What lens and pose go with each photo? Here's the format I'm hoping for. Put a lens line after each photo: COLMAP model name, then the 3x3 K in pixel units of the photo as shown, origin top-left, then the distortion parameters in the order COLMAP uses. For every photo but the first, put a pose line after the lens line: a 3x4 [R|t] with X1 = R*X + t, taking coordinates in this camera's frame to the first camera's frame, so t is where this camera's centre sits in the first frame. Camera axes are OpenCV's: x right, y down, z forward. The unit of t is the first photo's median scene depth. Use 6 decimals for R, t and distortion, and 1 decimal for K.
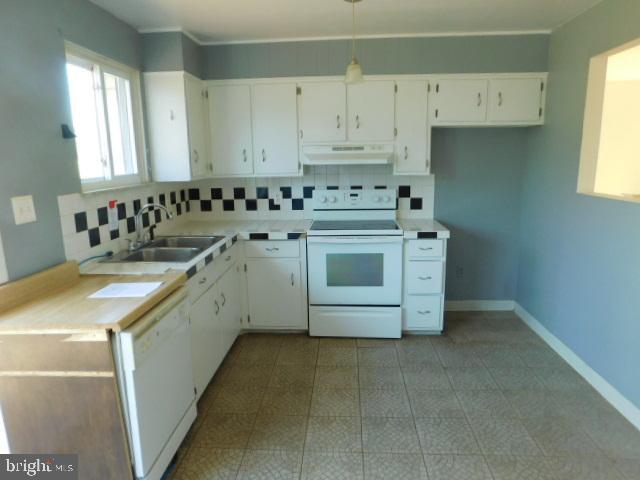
lens RADIAL K [[419.3, 0, 320.5], [0, 419.3, 240.1], [0, 0, 1]] dist [-0.055118, 0.023574]
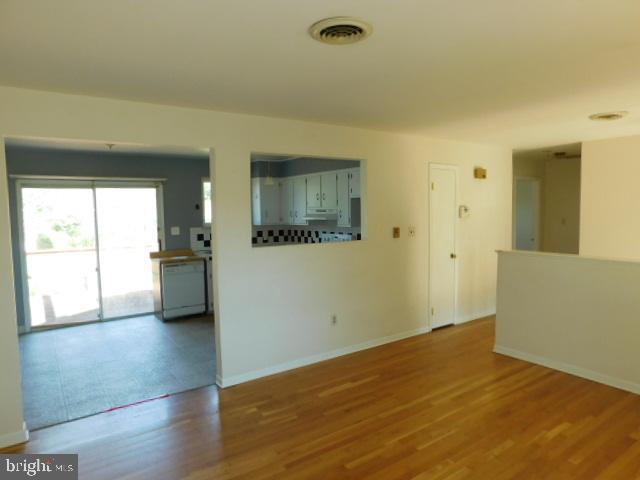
lens RADIAL K [[419.3, 0, 317.6], [0, 419.3, 238.0], [0, 0, 1]] dist [-0.055118, 0.023574]
pose [[0.624418, 0.057924, -0.778940, 1.526517], [-0.147119, 0.988119, -0.044456, -0.020837], [0.767110, 0.142356, 0.625521, -0.136813]]
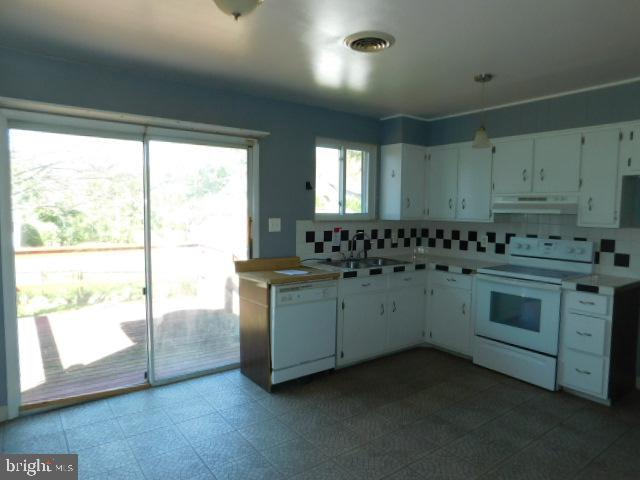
lens RADIAL K [[419.3, 0, 320.3], [0, 419.3, 240.1], [0, 0, 1]] dist [-0.055118, 0.023574]
pose [[0.645615, 0.082321, -0.759213, 0.545274], [-0.174663, 0.983738, -0.041863, 0.024793], [0.743421, 0.159634, 0.649494, -0.078290]]
